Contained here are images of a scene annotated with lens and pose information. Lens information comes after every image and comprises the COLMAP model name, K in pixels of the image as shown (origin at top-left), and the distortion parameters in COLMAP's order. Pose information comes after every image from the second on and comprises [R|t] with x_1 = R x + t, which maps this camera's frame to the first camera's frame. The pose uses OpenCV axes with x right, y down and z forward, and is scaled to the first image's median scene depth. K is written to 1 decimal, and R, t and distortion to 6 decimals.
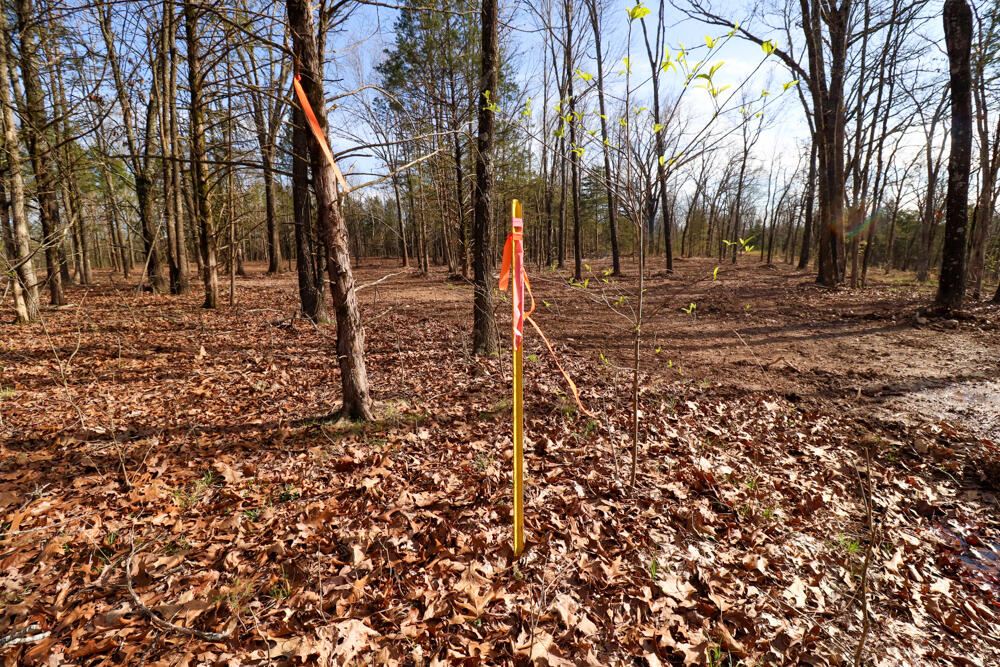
lens RADIAL K [[458.4, 0, 508.4], [0, 458.4, 335.5], [0, 0, 1]] dist [-0.004831, -0.001320]
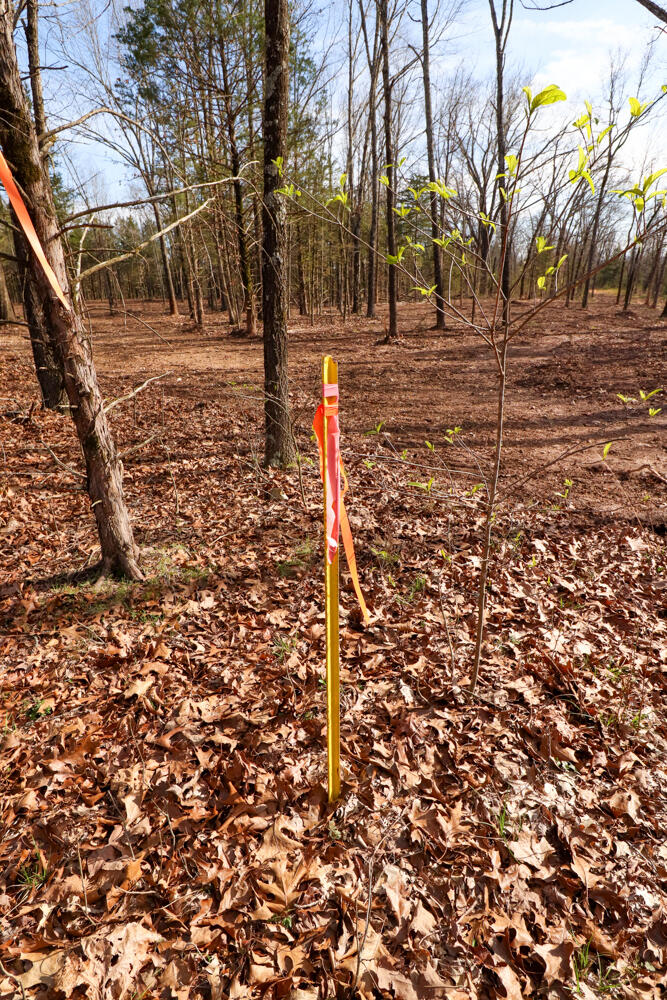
lens RADIAL K [[549.8, 0, 326.7], [0, 549.8, 500.1], [0, 0, 1]] dist [0.003881, -0.007498]
pose [[0.999259, -0.016688, 0.034694, -0.010833], [0.010175, 0.983600, 0.180077, -0.145638], [-0.037130, -0.179590, 0.983041, 0.102628]]
